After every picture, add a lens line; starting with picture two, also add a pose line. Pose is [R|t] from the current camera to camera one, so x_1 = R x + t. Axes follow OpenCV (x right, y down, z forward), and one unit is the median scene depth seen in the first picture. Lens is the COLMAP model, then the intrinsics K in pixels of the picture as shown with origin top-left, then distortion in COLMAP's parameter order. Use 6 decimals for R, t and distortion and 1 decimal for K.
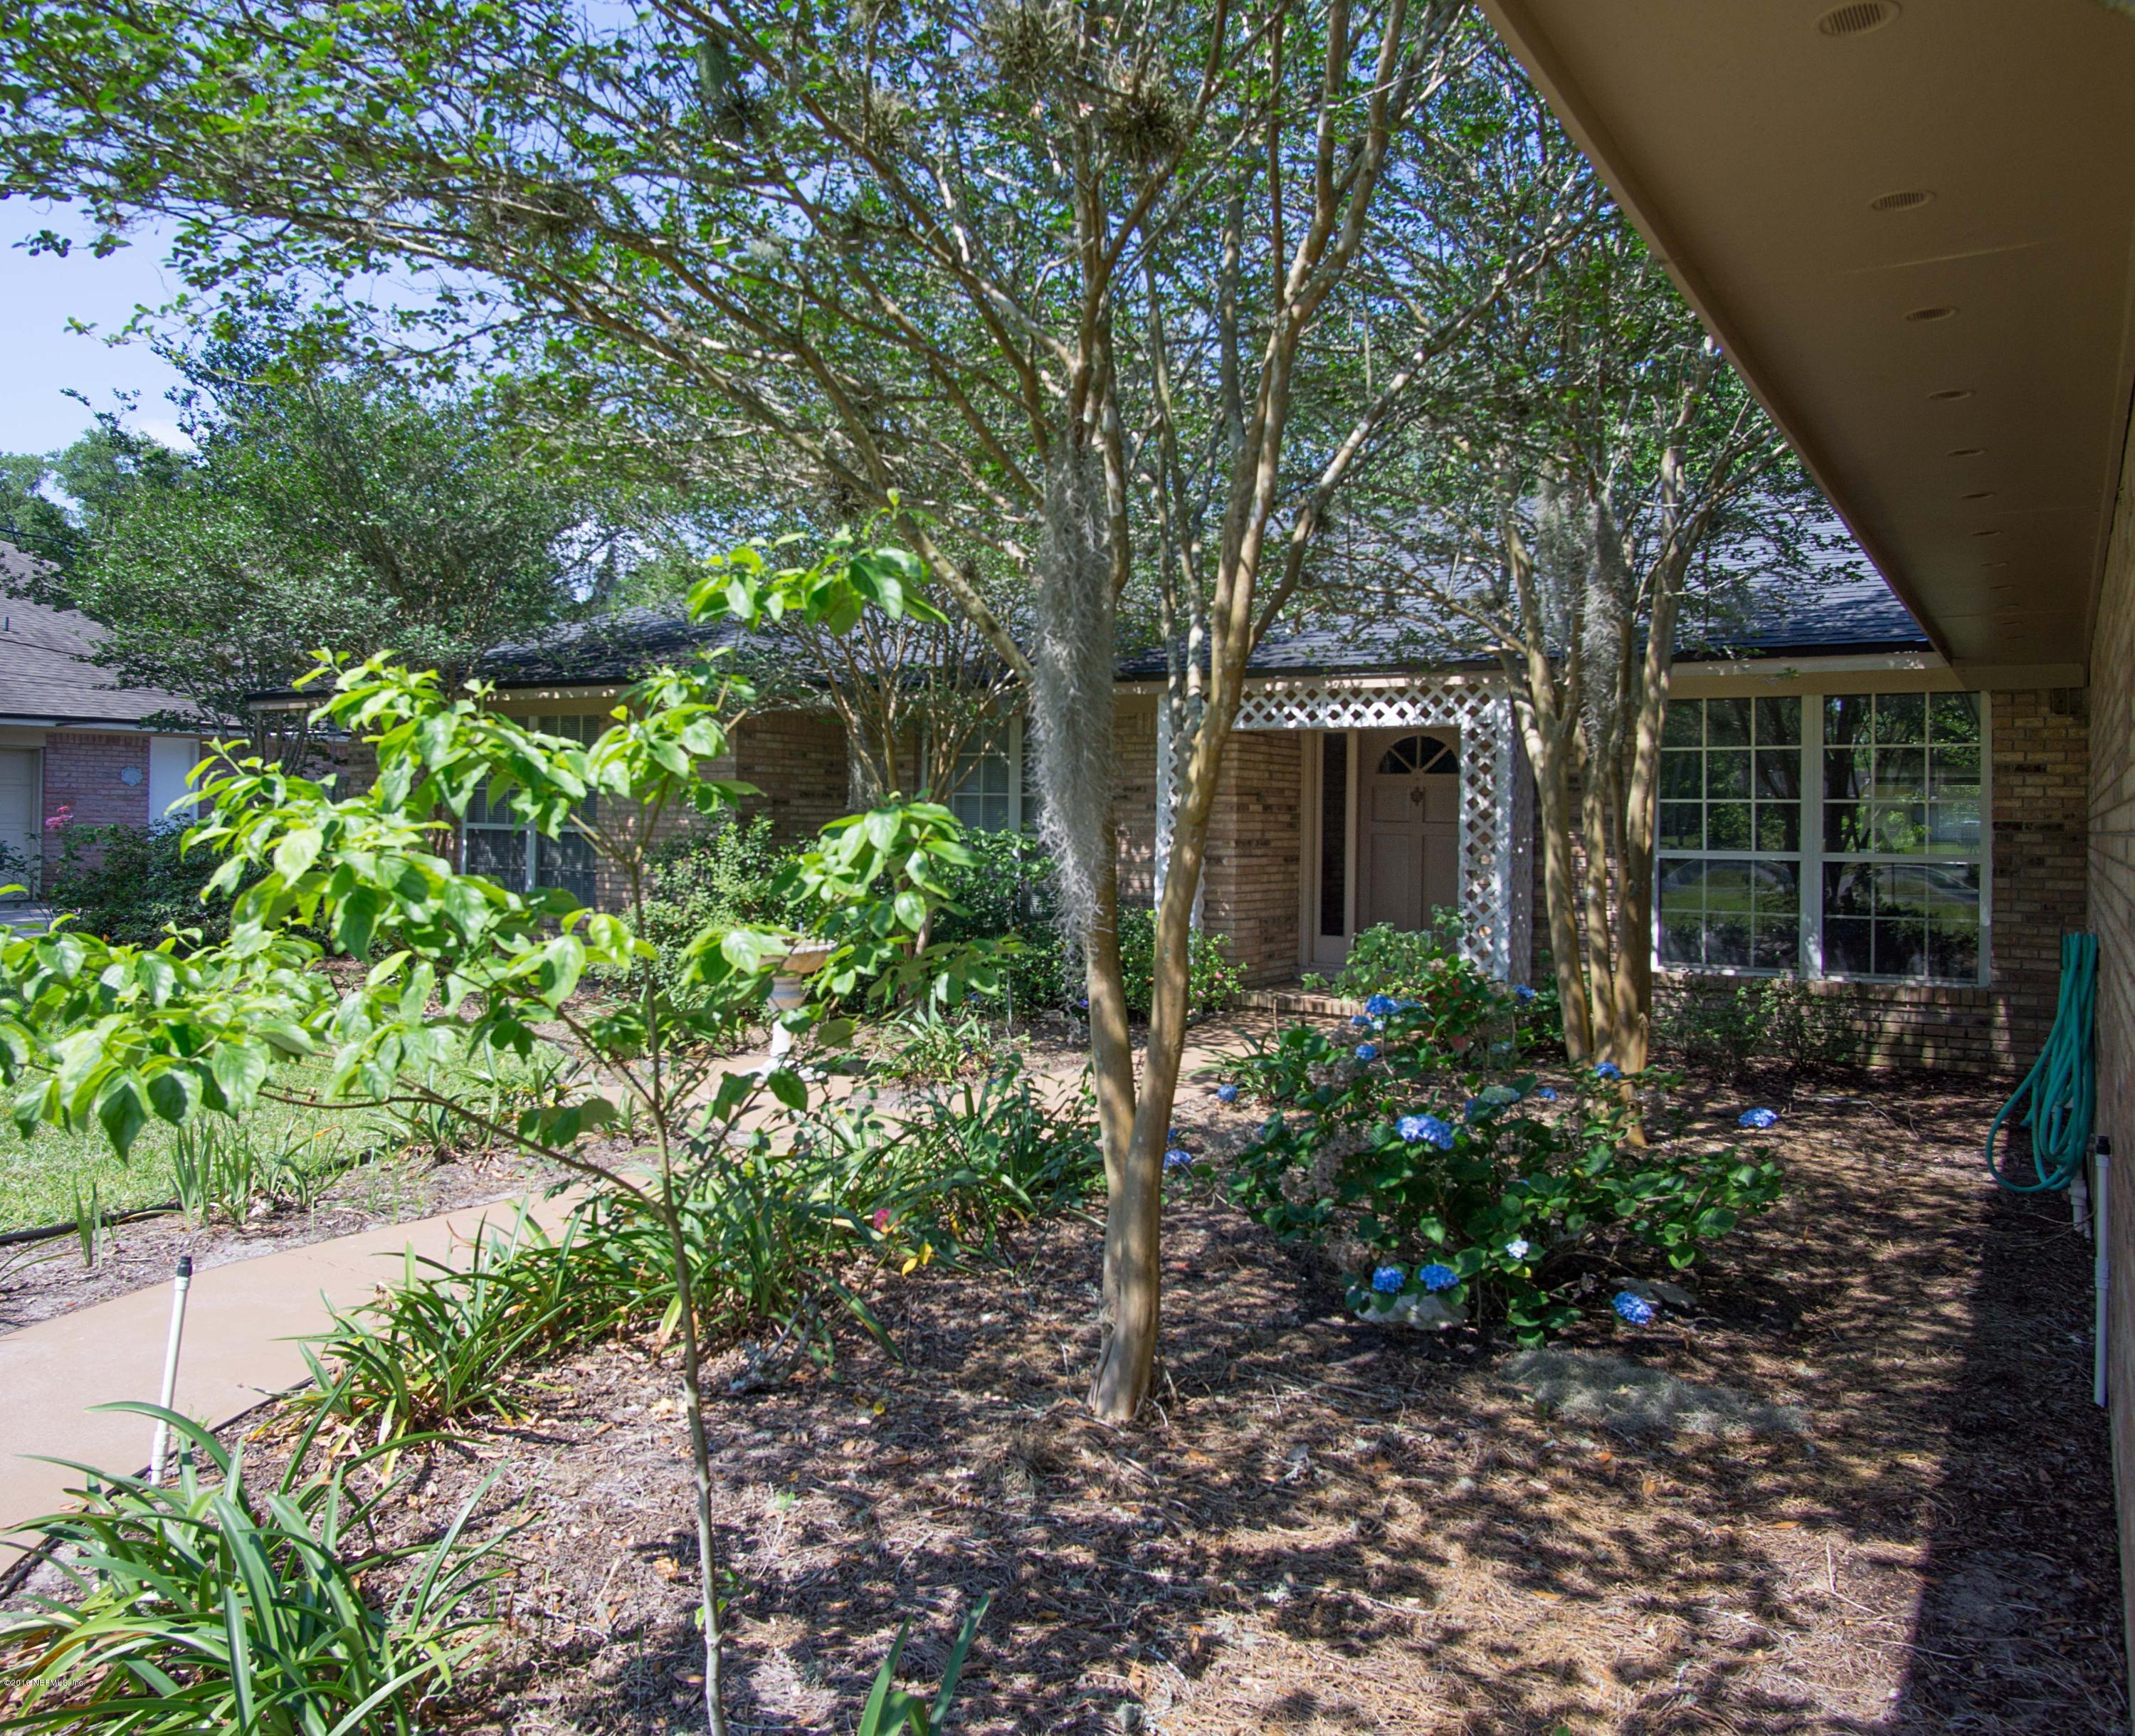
lens RADIAL K [[1128.3, 0, 1065.4], [0, 1128.3, 814.1], [0, 0, 1]] dist [-0.027822, -0.000232]
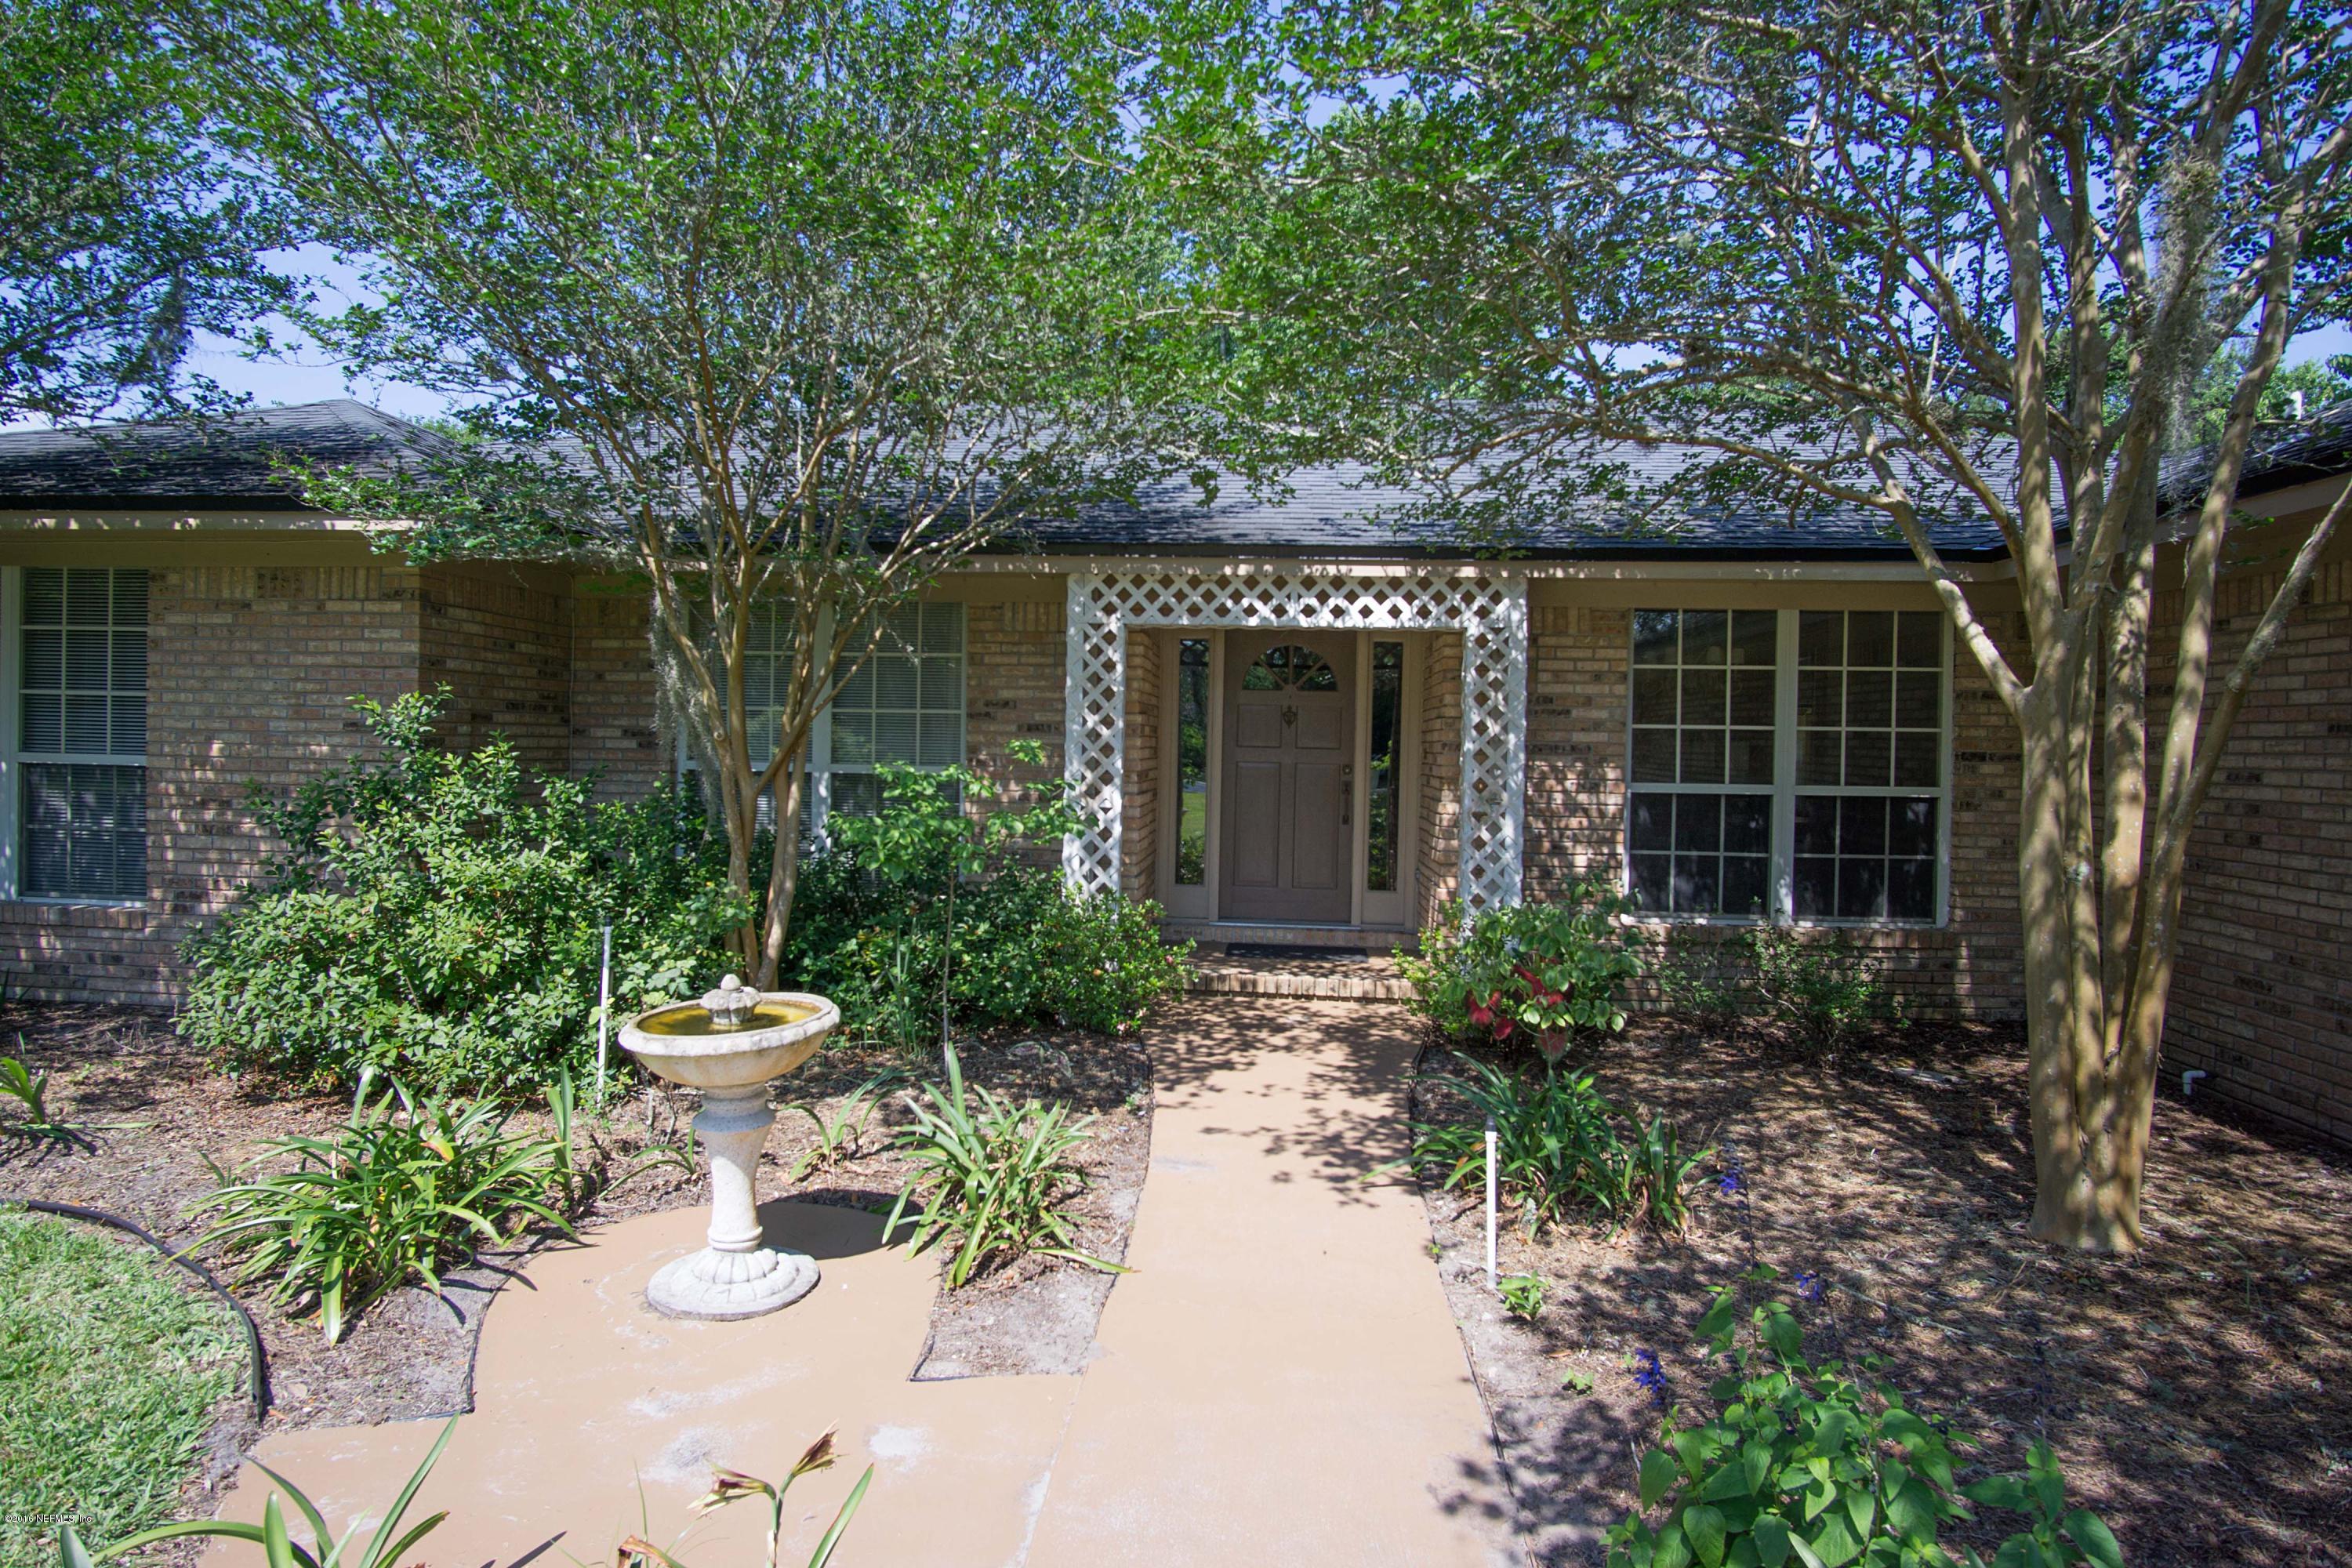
lens RADIAL K [[1251.3, 0, 1173.3], [0, 1251.3, 768.0], [0, 0, 1]] dist [-0.054444, 0.024902]
pose [[0.943075, -0.003337, 0.332564, -0.133539], [-0.005468, 0.999659, 0.025538, -0.002540], [-0.332536, -0.025902, 0.942735, 0.233330]]
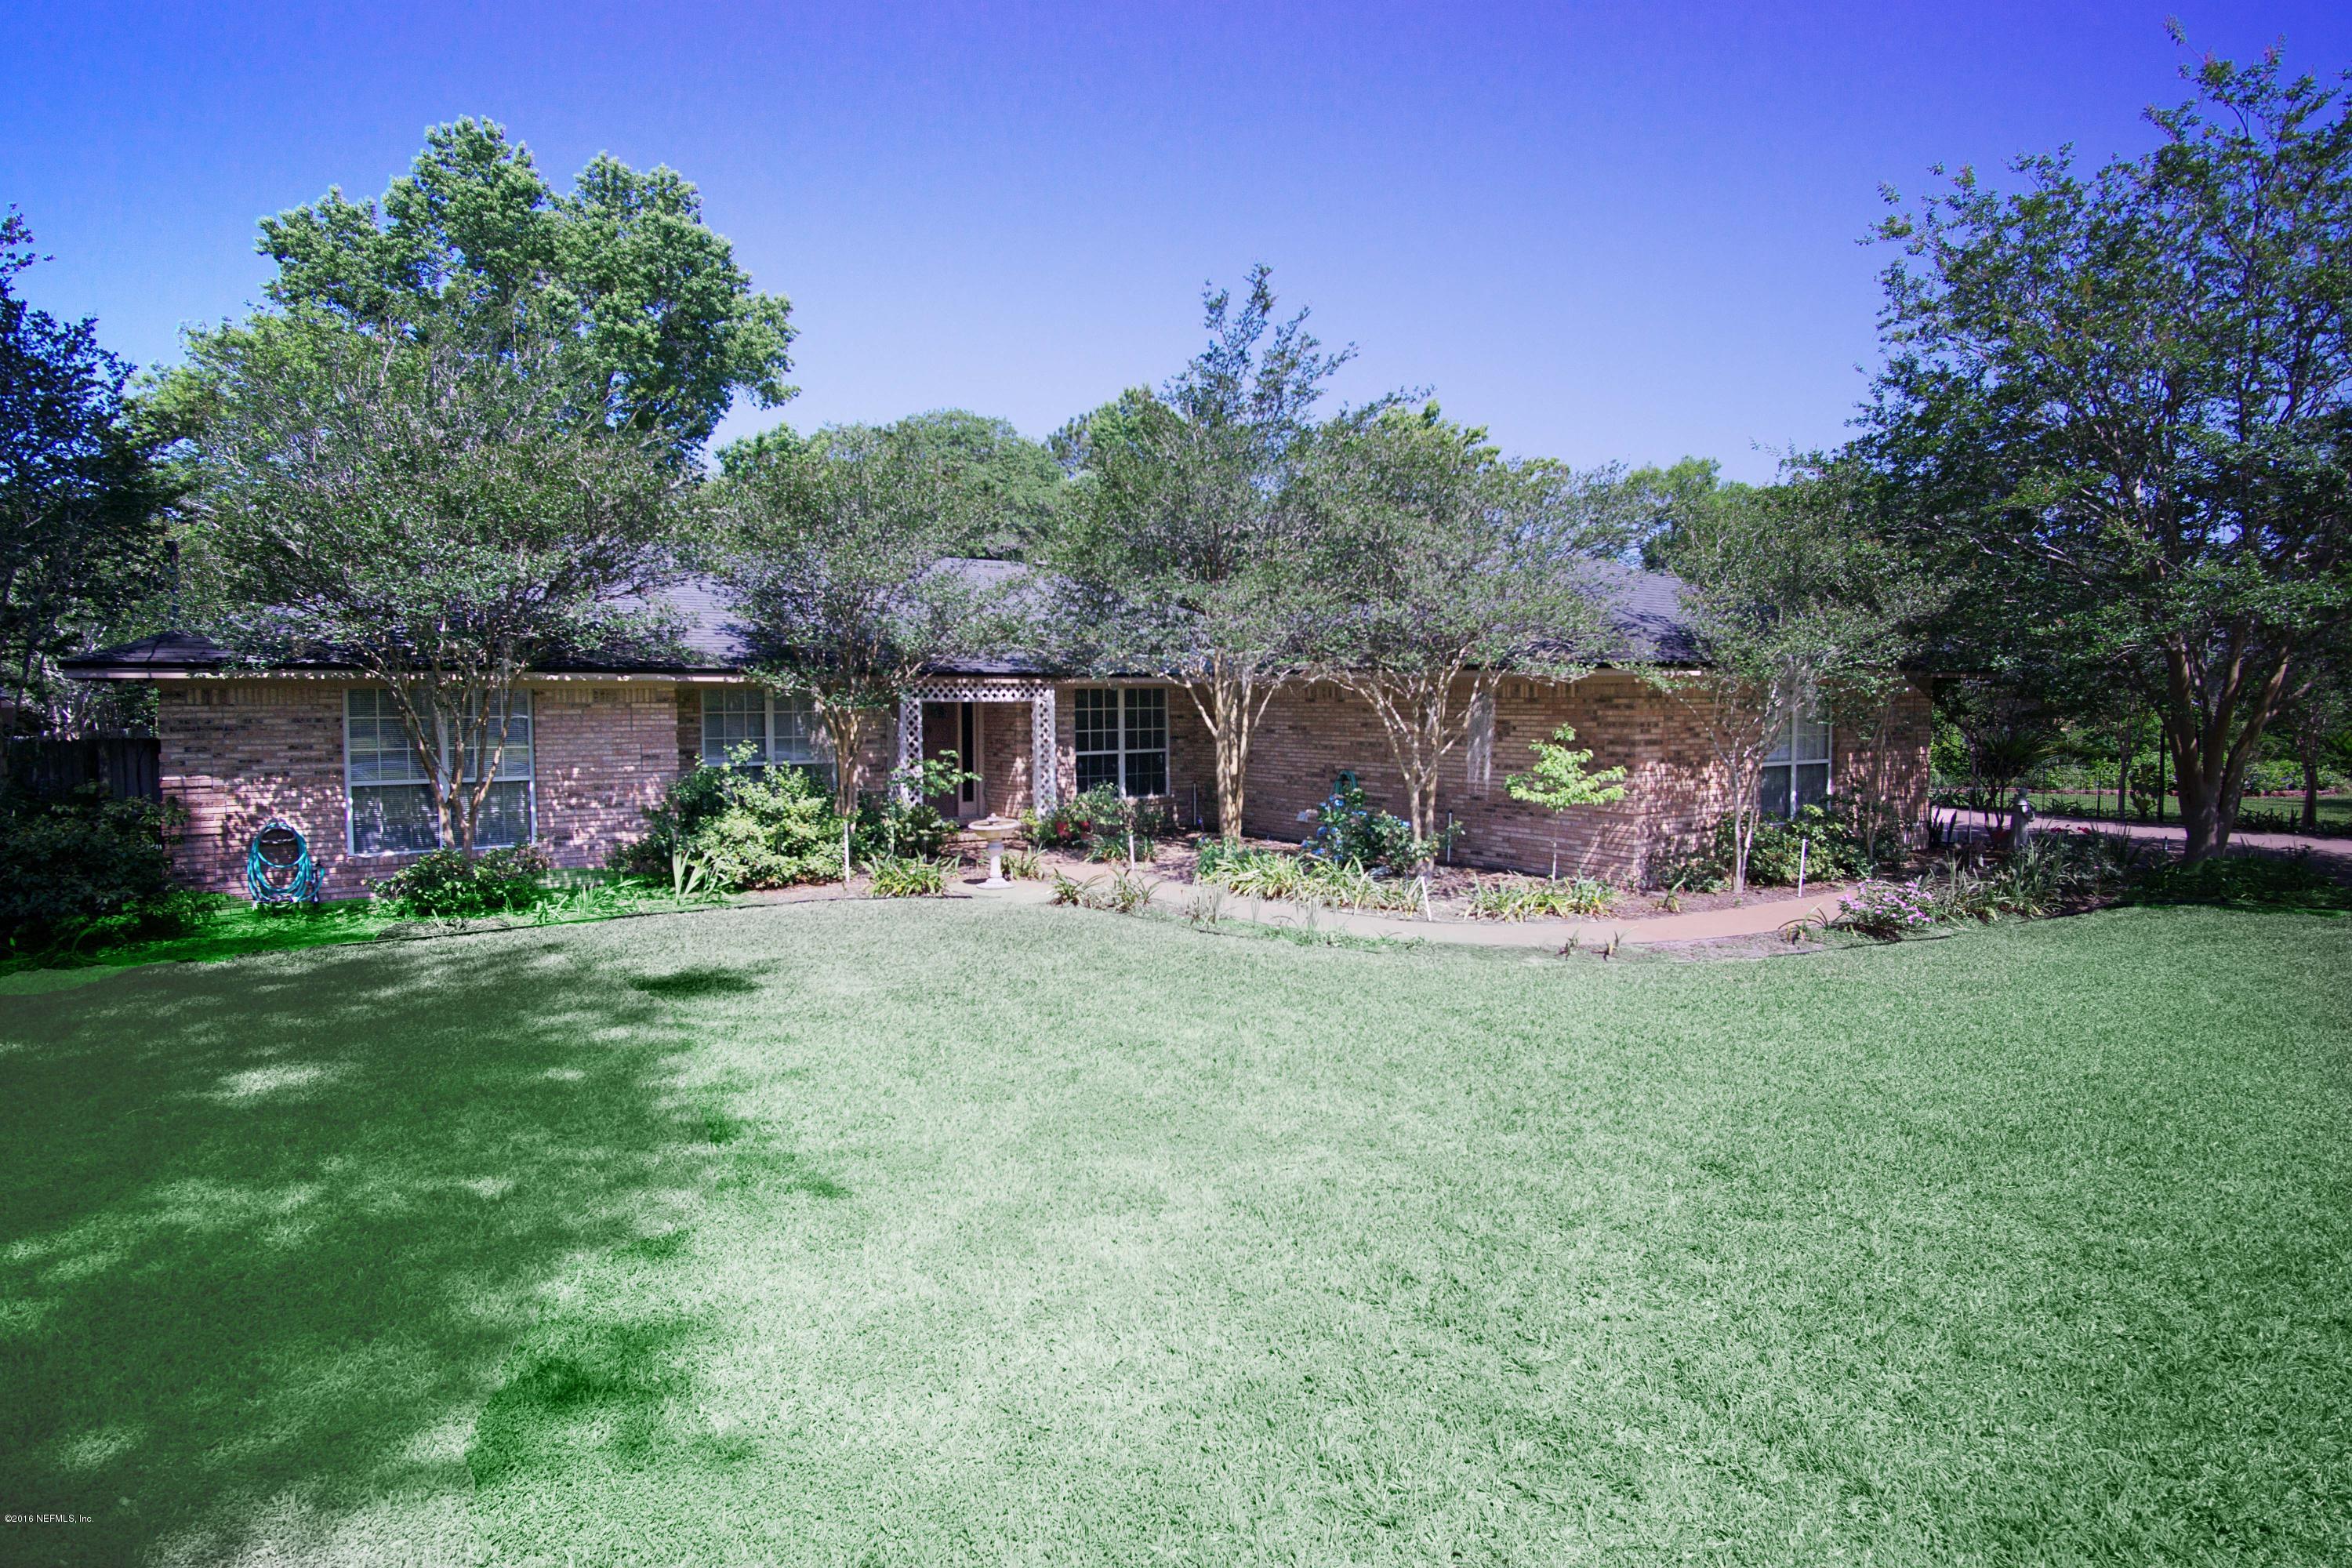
lens RADIAL K [[1215.3, 0, 1176.0], [0, 1215.3, 784.0], [0, 0, 1]] dist [-0.001528, 0.009050]
pose [[0.510102, -0.078891, 0.856488, -1.558440], [0.011341, 0.996315, 0.085017, -0.114940], [-0.860039, -0.033654, 0.509117, -0.467418]]
